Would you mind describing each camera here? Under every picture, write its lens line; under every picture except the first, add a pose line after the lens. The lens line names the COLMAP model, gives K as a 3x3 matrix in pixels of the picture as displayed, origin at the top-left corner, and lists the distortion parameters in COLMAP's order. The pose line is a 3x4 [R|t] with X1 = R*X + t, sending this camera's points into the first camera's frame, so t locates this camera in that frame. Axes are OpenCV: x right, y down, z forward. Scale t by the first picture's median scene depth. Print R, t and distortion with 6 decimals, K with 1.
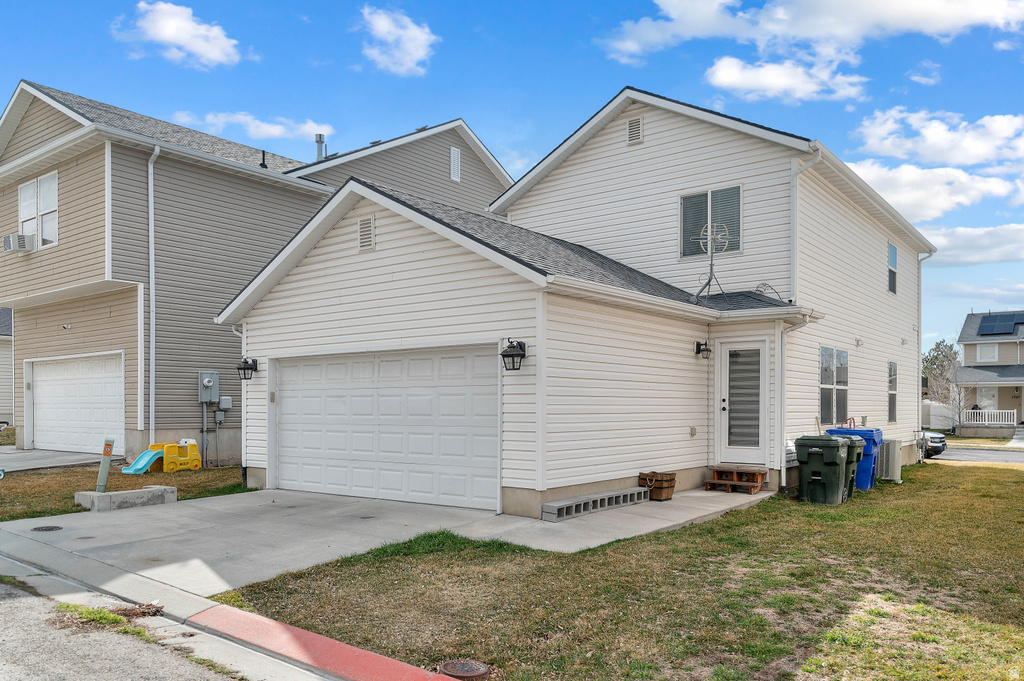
lens RADIAL K [[777.3, 0, 511.9], [0, 777.3, 339.0], [0, 0, 1]] dist [-0.006556, -0.000873]
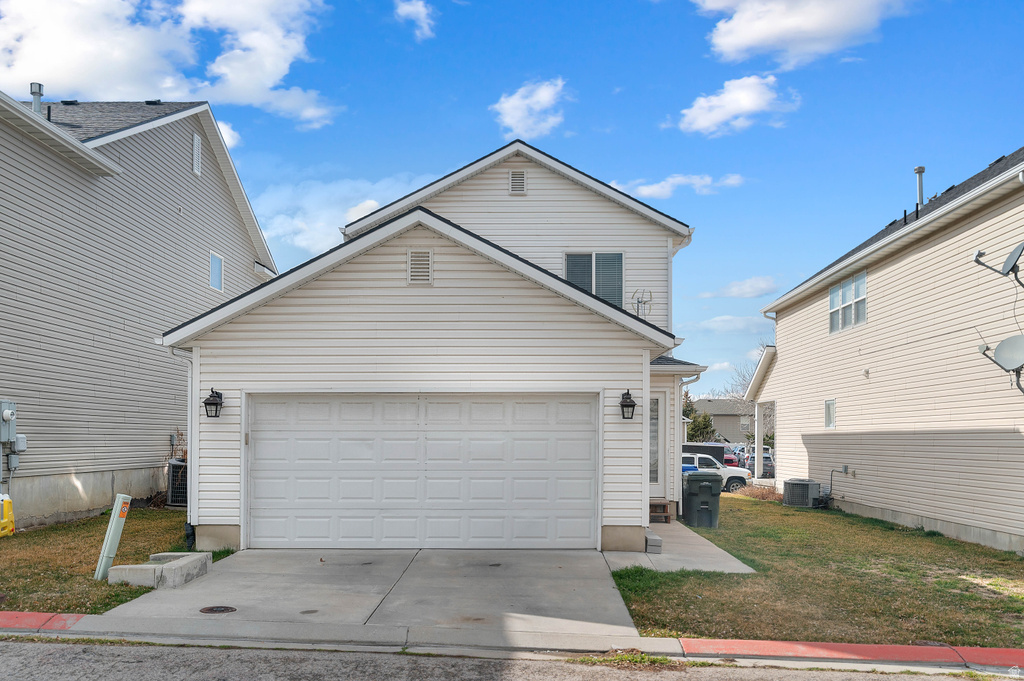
lens RADIAL K [[882.9, 0, 511.7], [0, 882.9, 342.5], [0, 0, 1]] dist [0.007795, -0.001580]
pose [[0.798332, 0.067781, 0.598391, -0.660966], [-0.055106, 0.997699, -0.039492, -0.007155], [-0.599691, -0.001448, 0.800230, 0.067211]]
